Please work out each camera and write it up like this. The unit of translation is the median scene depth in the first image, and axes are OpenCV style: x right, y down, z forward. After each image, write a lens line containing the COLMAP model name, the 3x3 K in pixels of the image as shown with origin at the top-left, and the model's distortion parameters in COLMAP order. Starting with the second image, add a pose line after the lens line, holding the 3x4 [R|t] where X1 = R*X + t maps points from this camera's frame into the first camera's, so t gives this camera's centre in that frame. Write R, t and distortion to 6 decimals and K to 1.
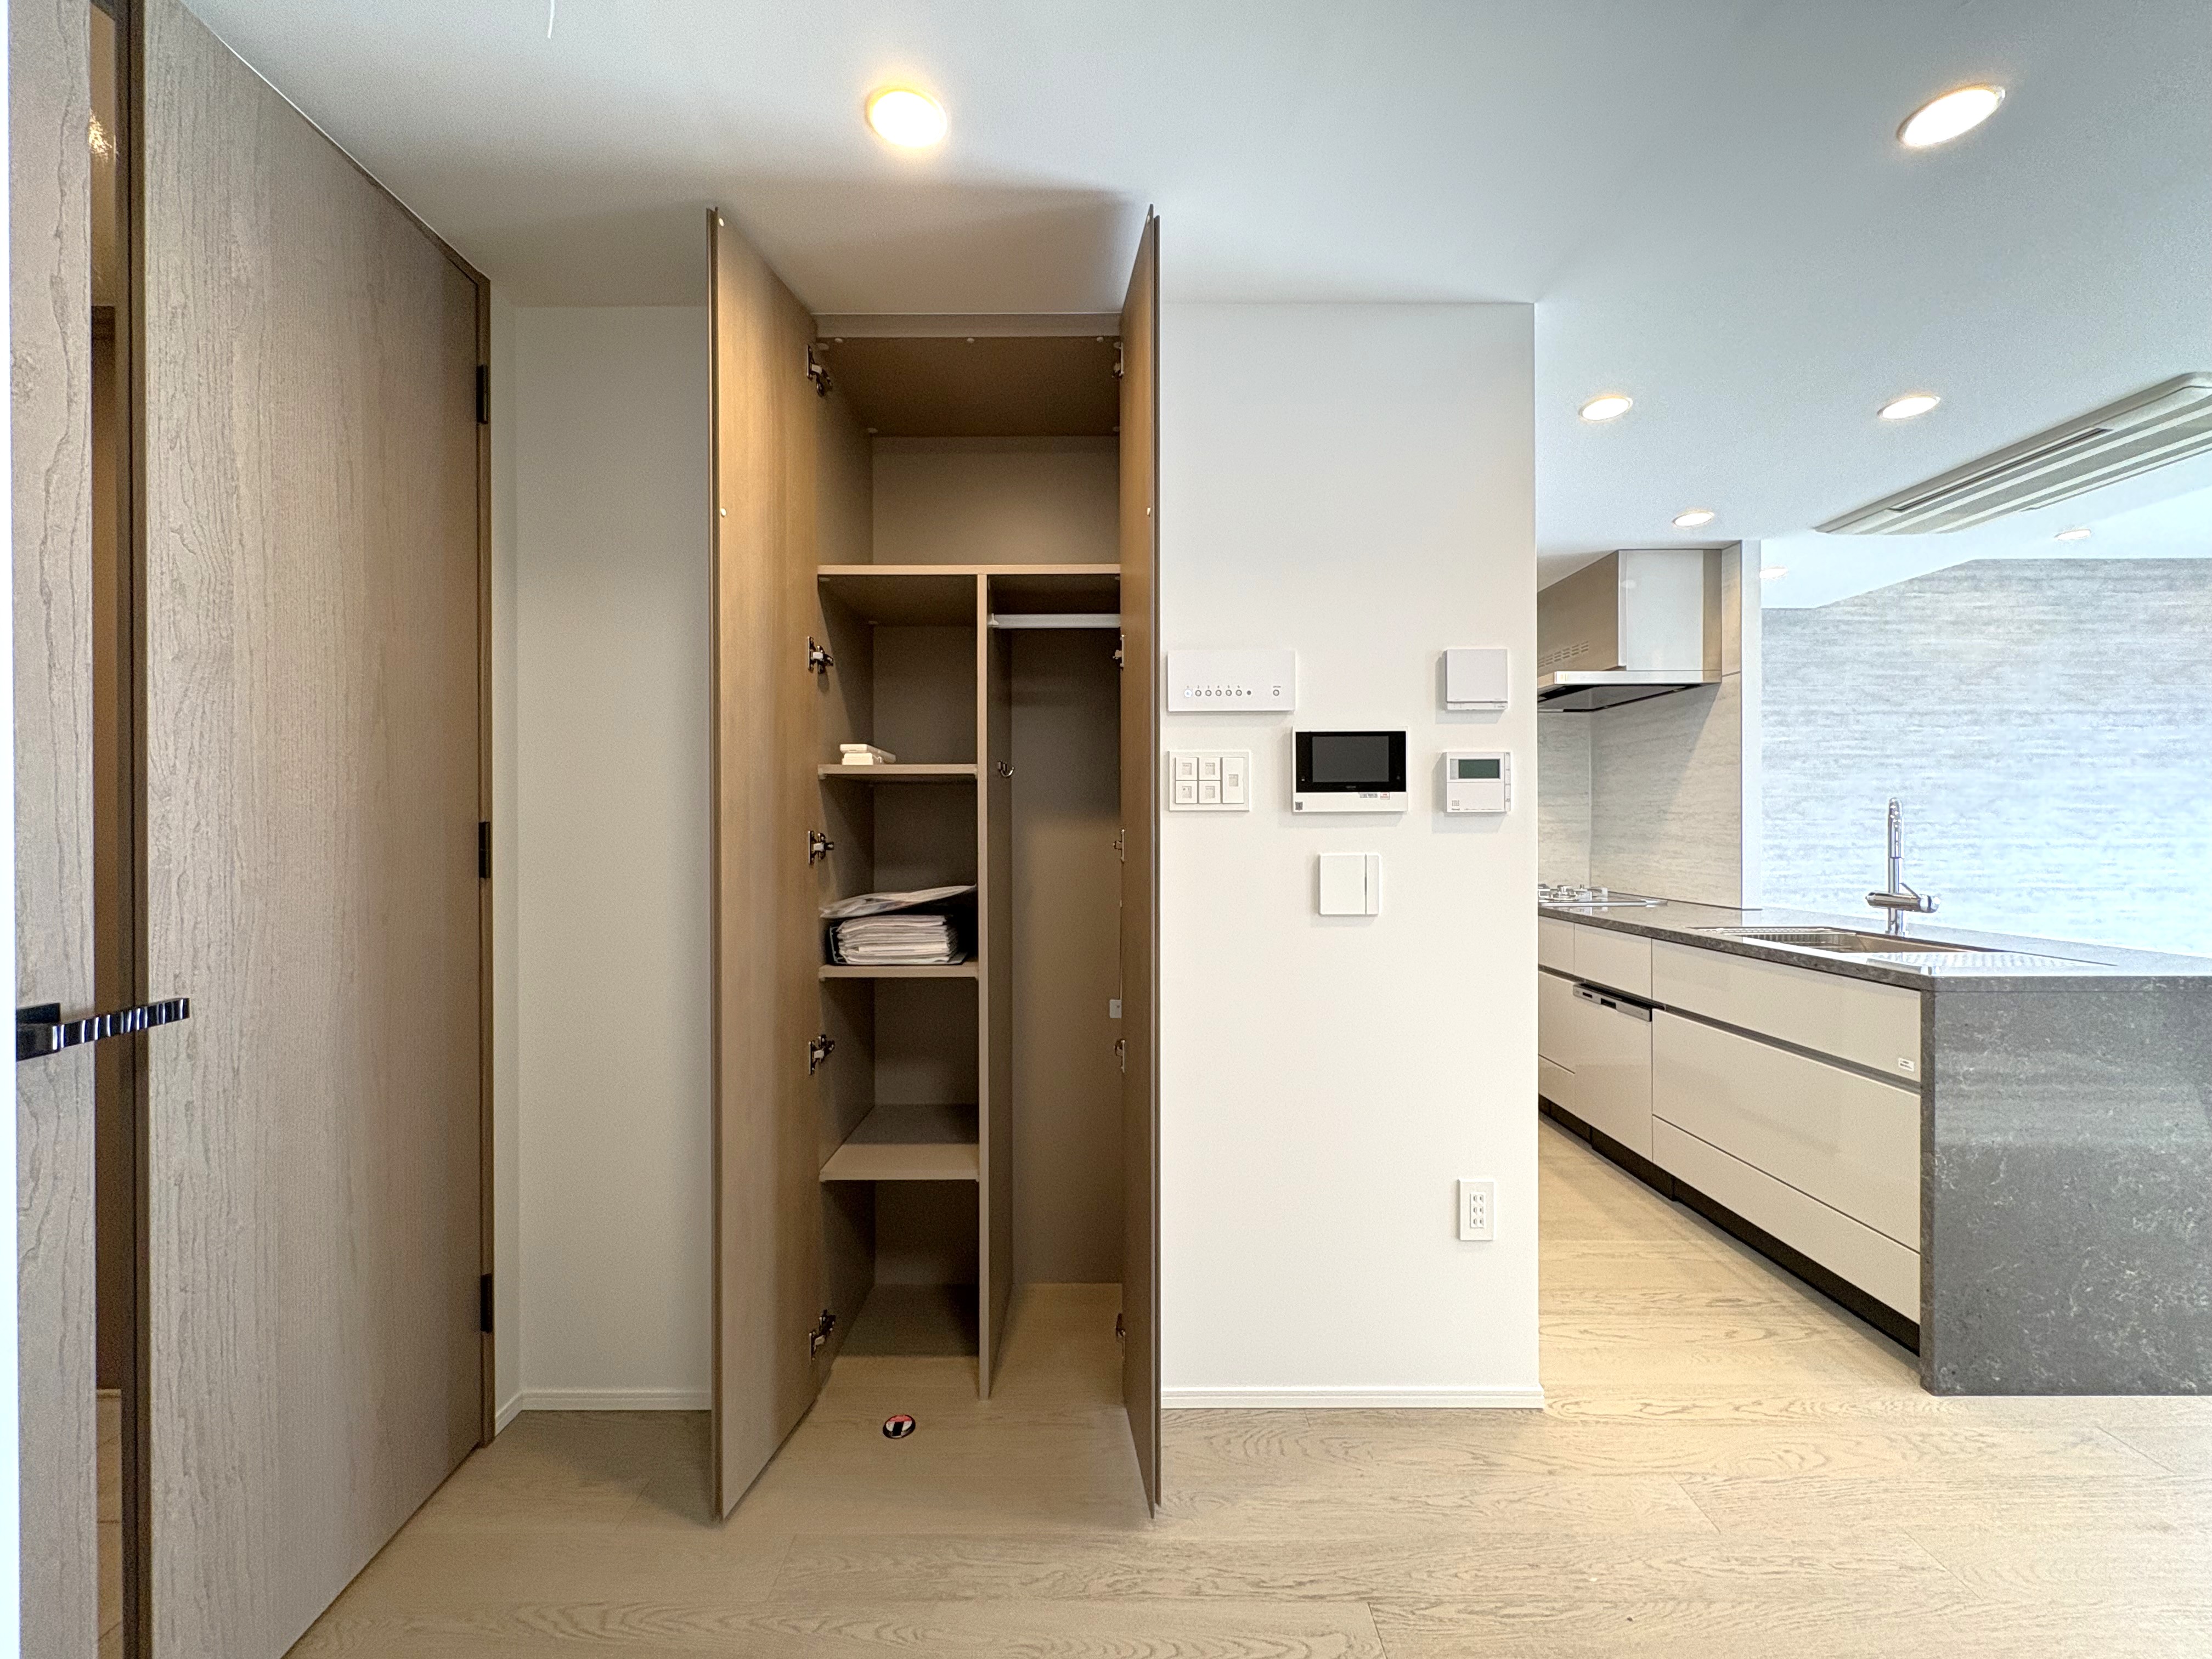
lens RADIAL K [[882.2, 0, 1101.6], [0, 882.2, 833.5], [0, 0, 1]] dist [-0.000351, 0.000370]
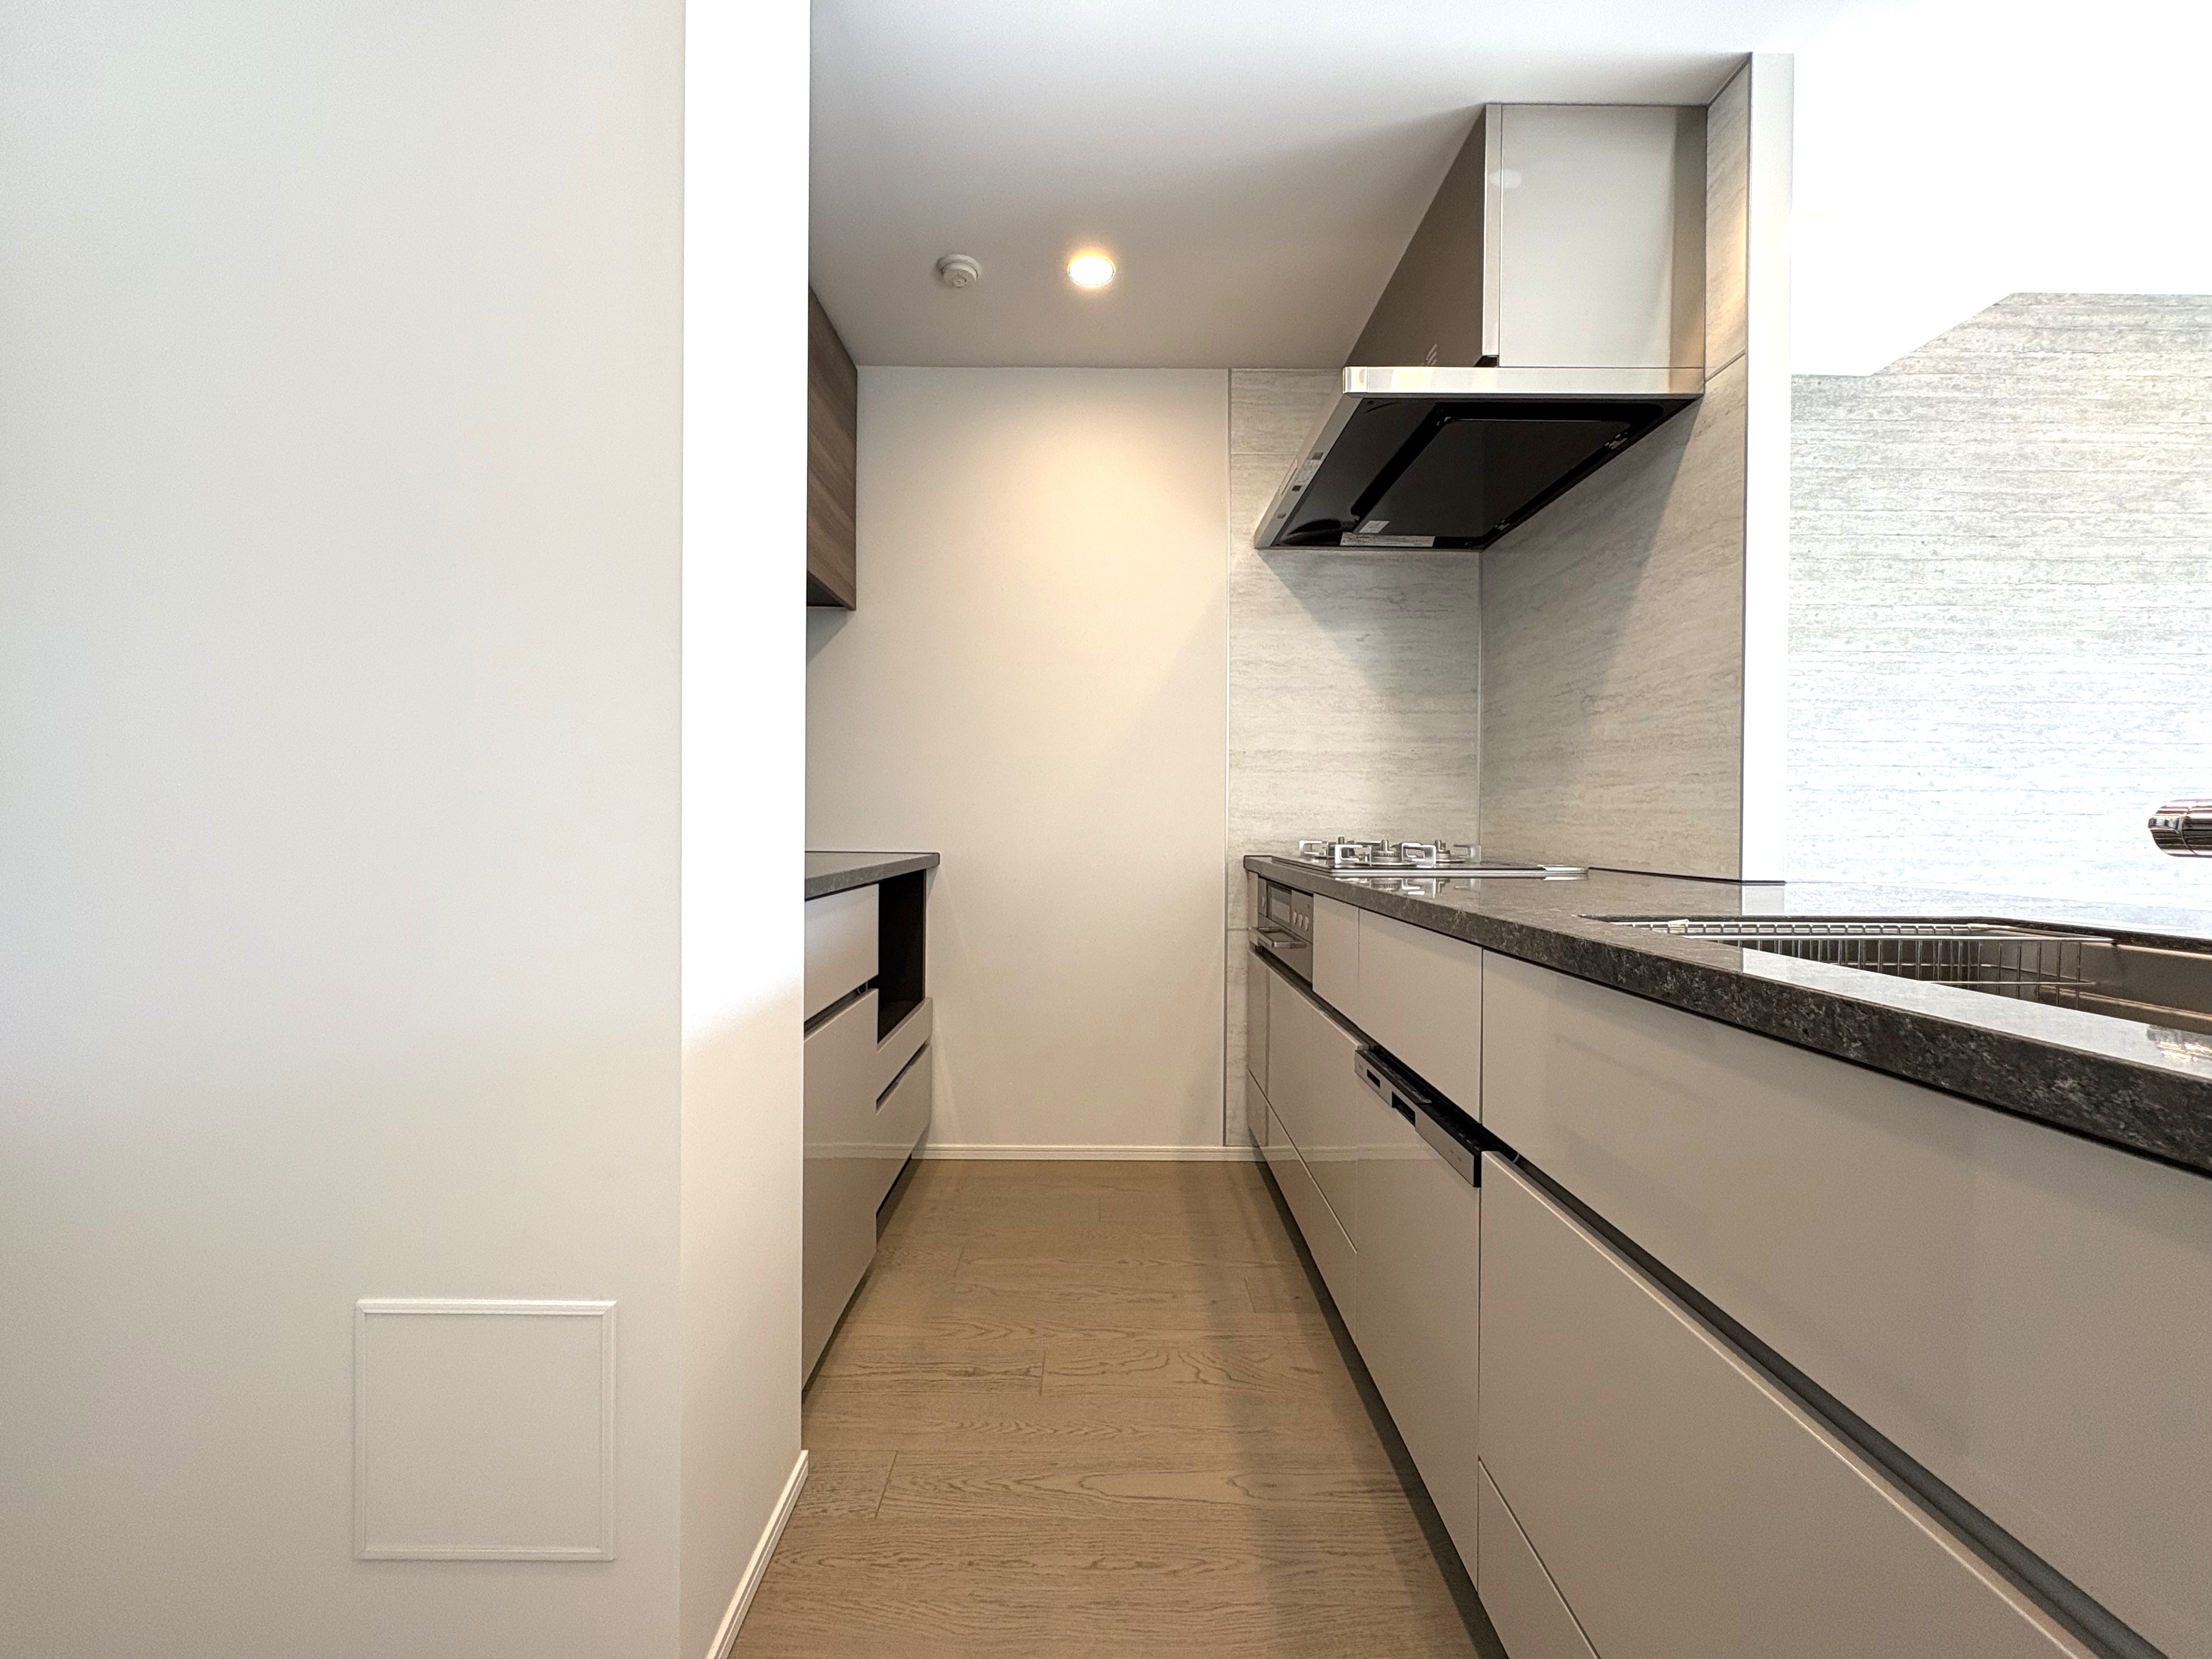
lens RADIAL K [[882.2, 0, 1109.2], [0, 882.2, 829.7], [0, 0, 1]] dist [-0.000351, 0.000370]
pose [[0.999866, 0.013332, 0.009513, 0.307853], [-0.013359, 0.999907, 0.002838, 0.047806], [-0.009474, -0.002965, 0.999951, 0.426090]]
